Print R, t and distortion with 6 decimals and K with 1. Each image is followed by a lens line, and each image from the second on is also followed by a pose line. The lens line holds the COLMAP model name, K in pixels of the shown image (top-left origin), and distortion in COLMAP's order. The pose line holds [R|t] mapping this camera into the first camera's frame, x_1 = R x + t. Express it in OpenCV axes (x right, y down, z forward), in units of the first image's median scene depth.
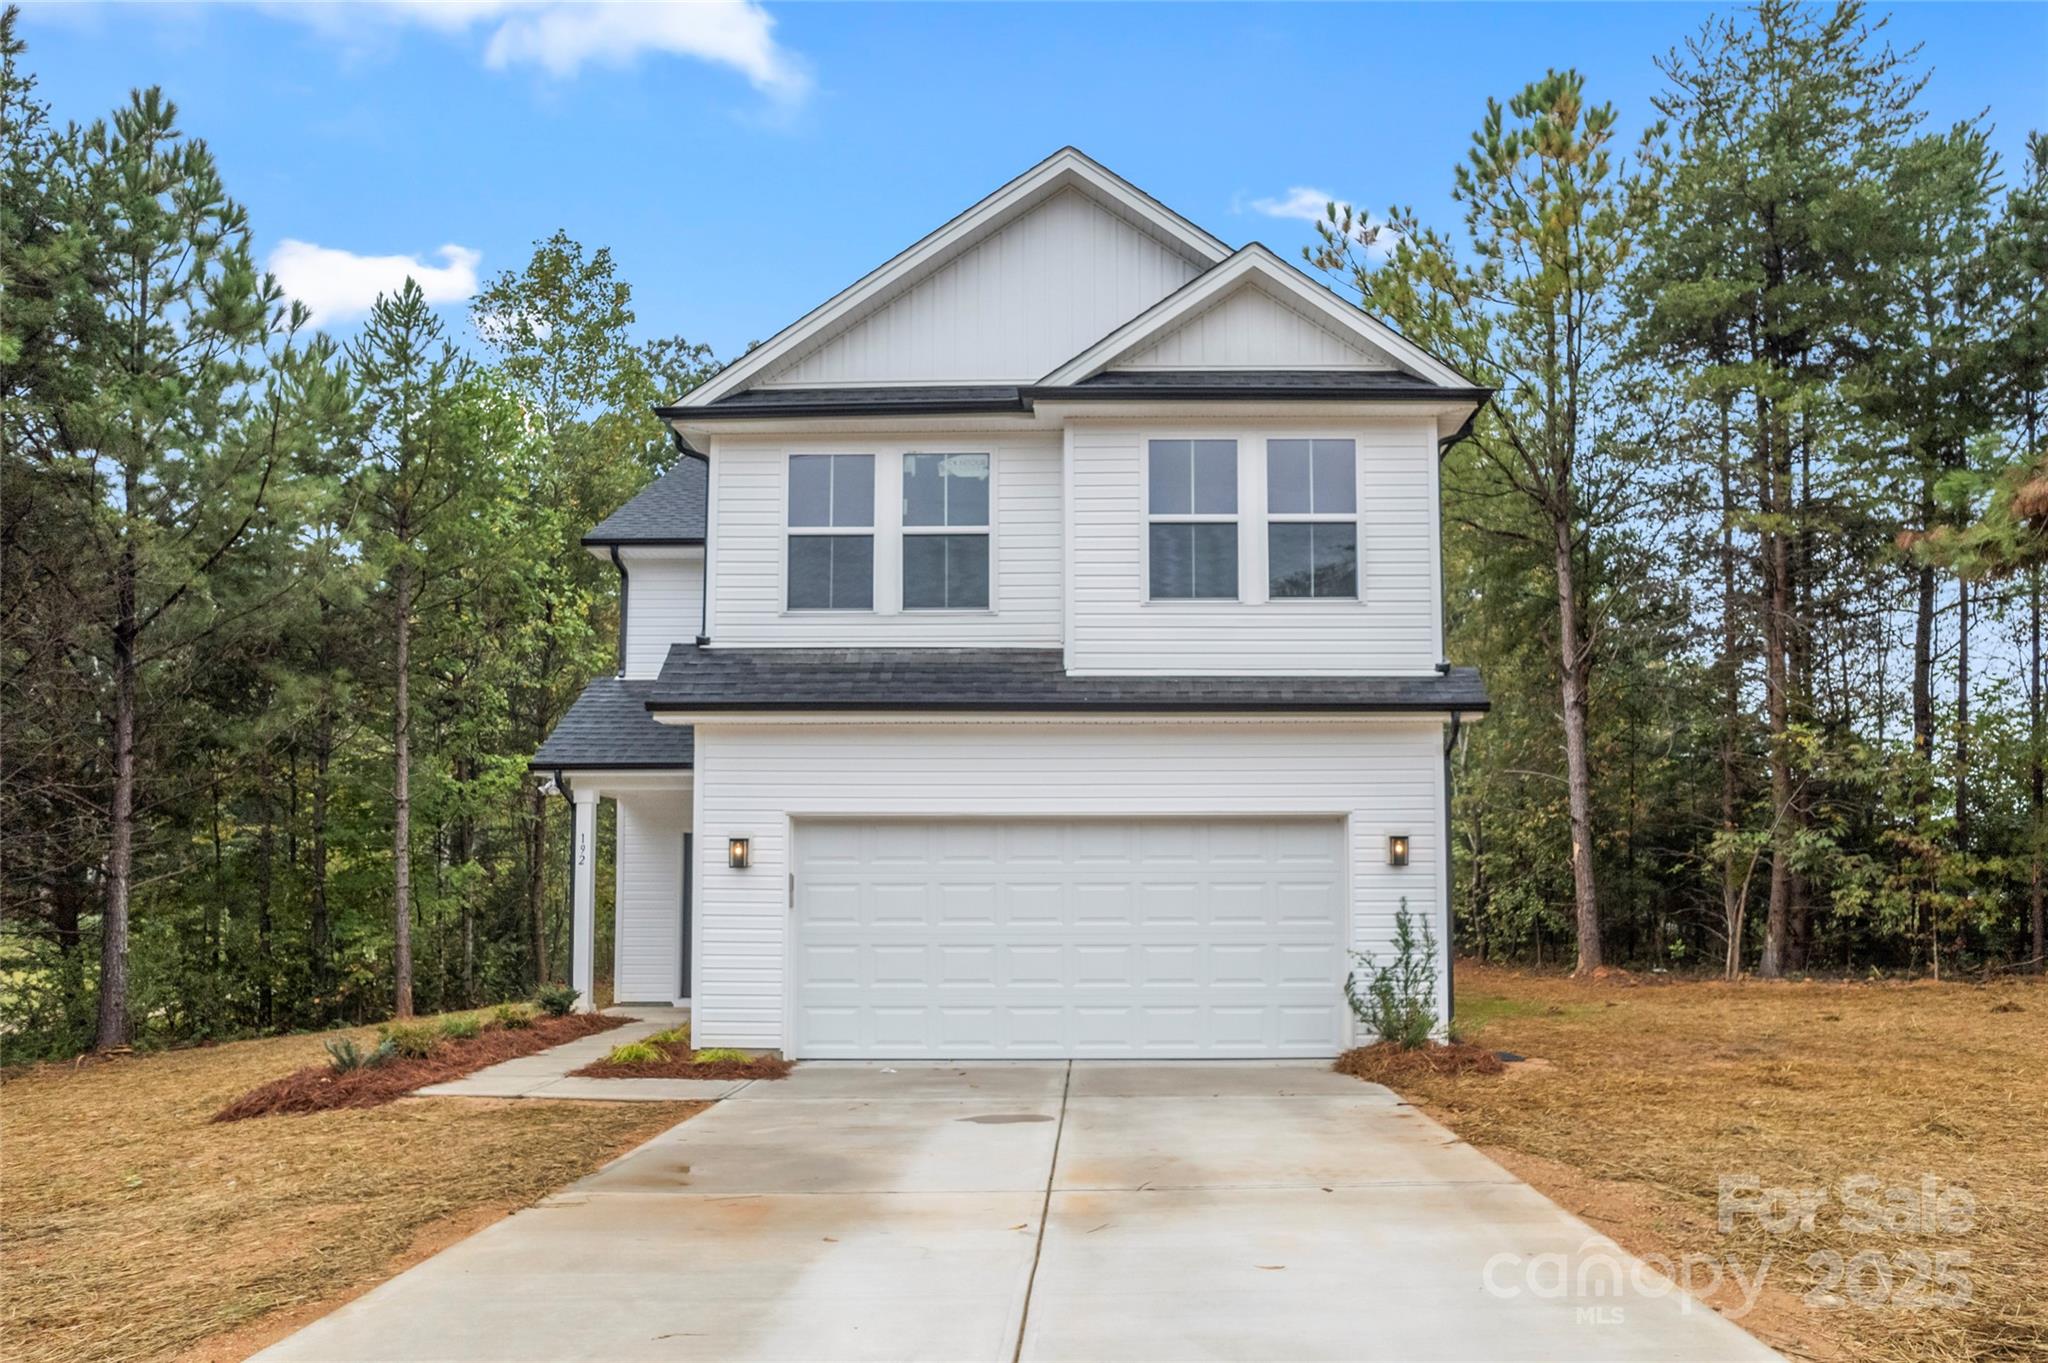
lens RADIAL K [[1415.2, 0, 1028.5], [0, 1415.2, 792.1], [0, 0, 1]] dist [-0.055023, 0.046579]
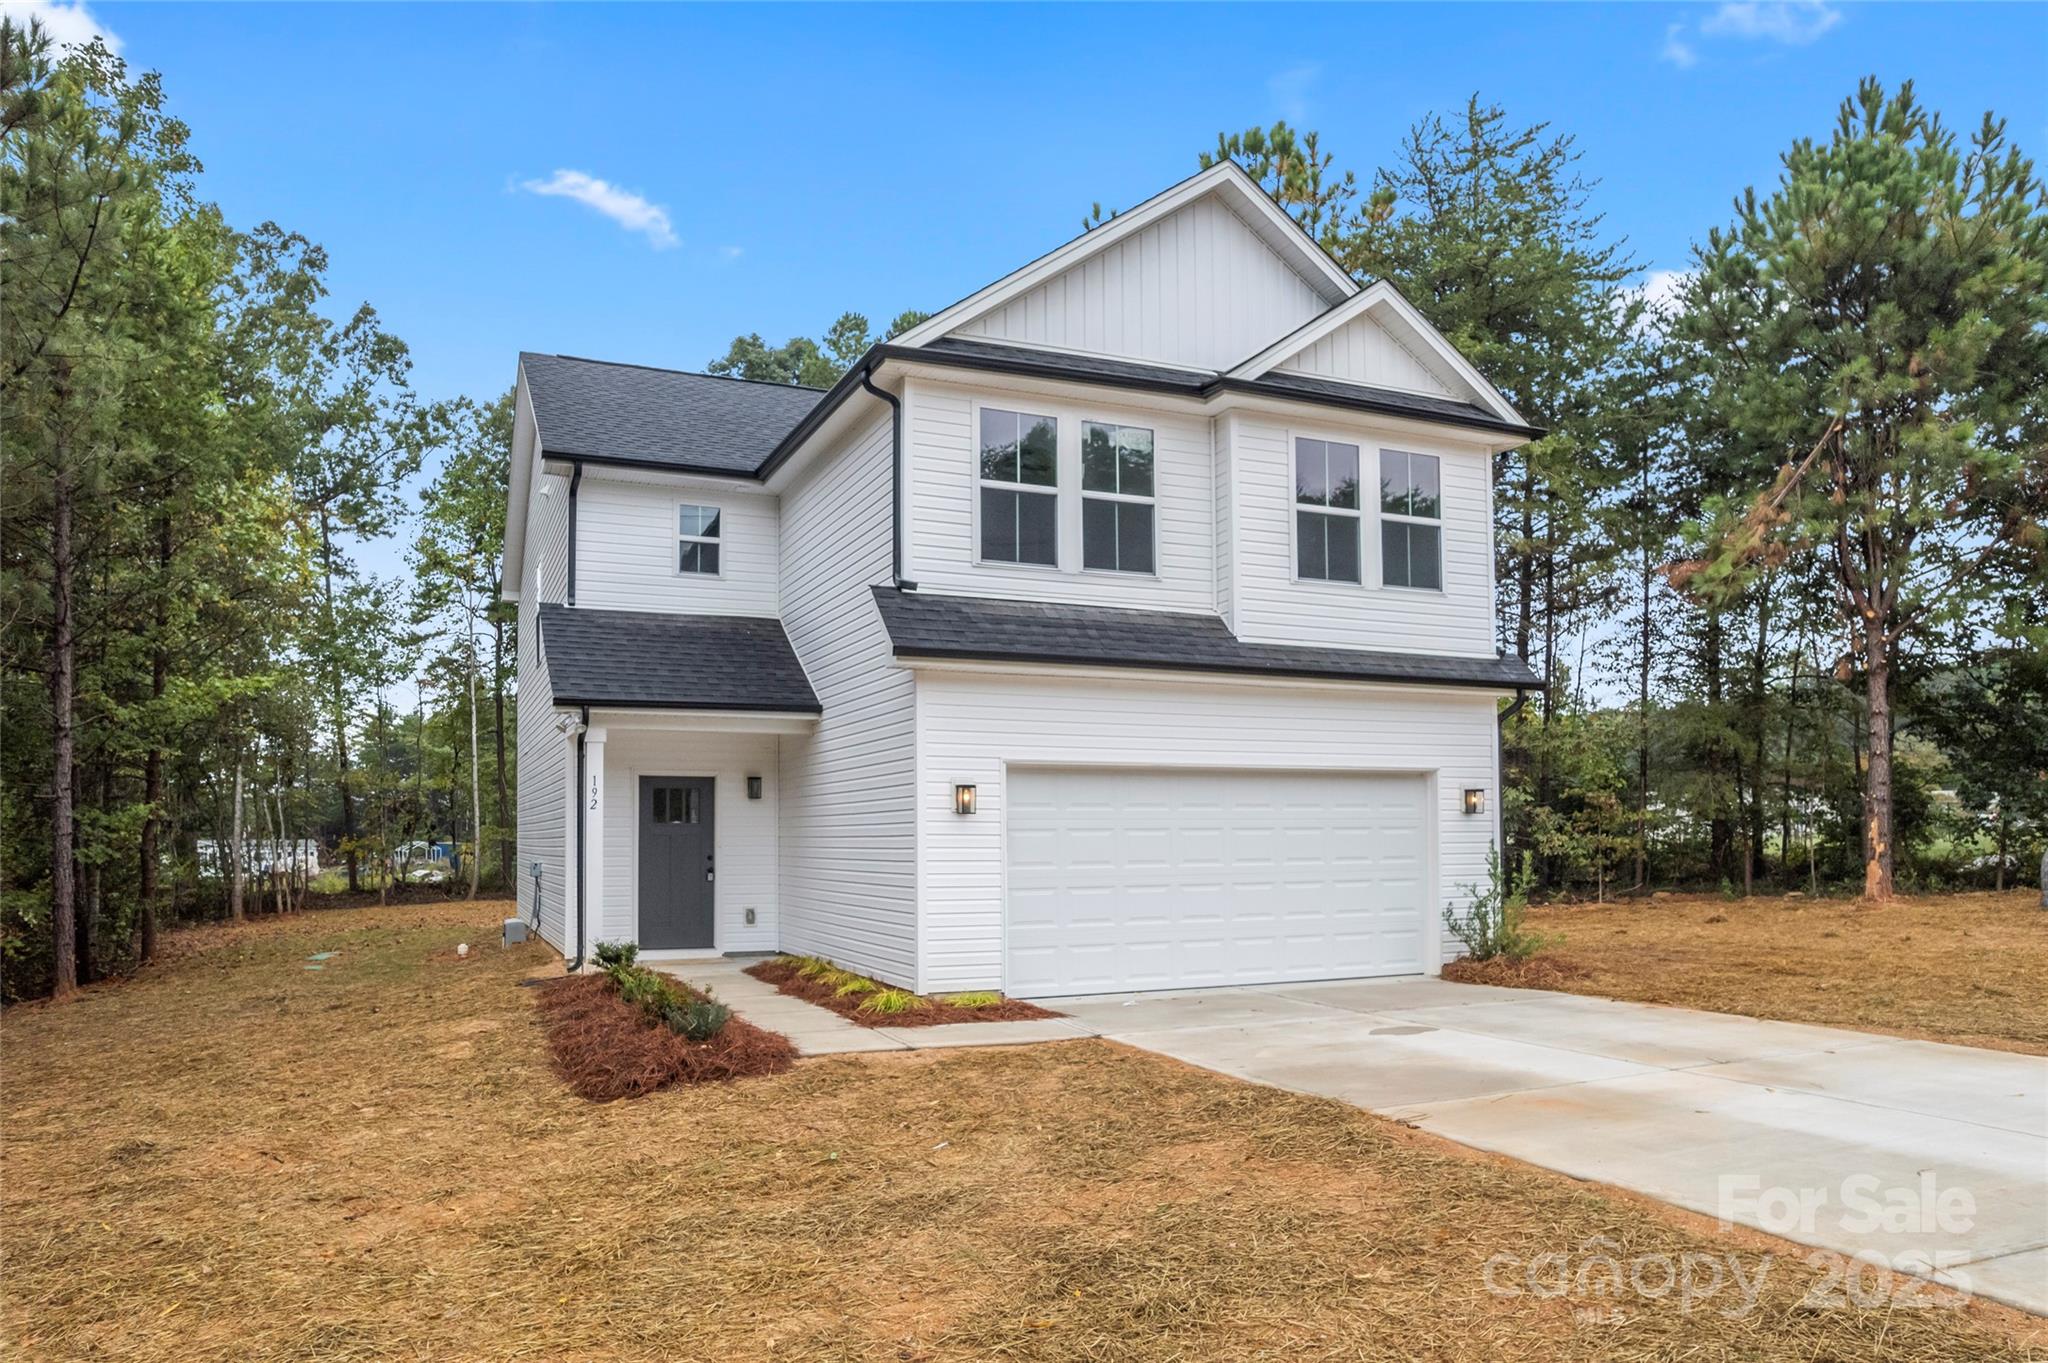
lens RADIAL K [[1402.4, 0, 1027.8], [0, 1402.4, 762.5], [0, 0, 1]] dist [-0.054439, 0.051370]
pose [[0.904136, 0.017840, 0.426871, -0.577898], [-0.024650, 0.999642, 0.010433, 0.005103], [-0.426532, -0.019955, 0.904252, 0.073219]]
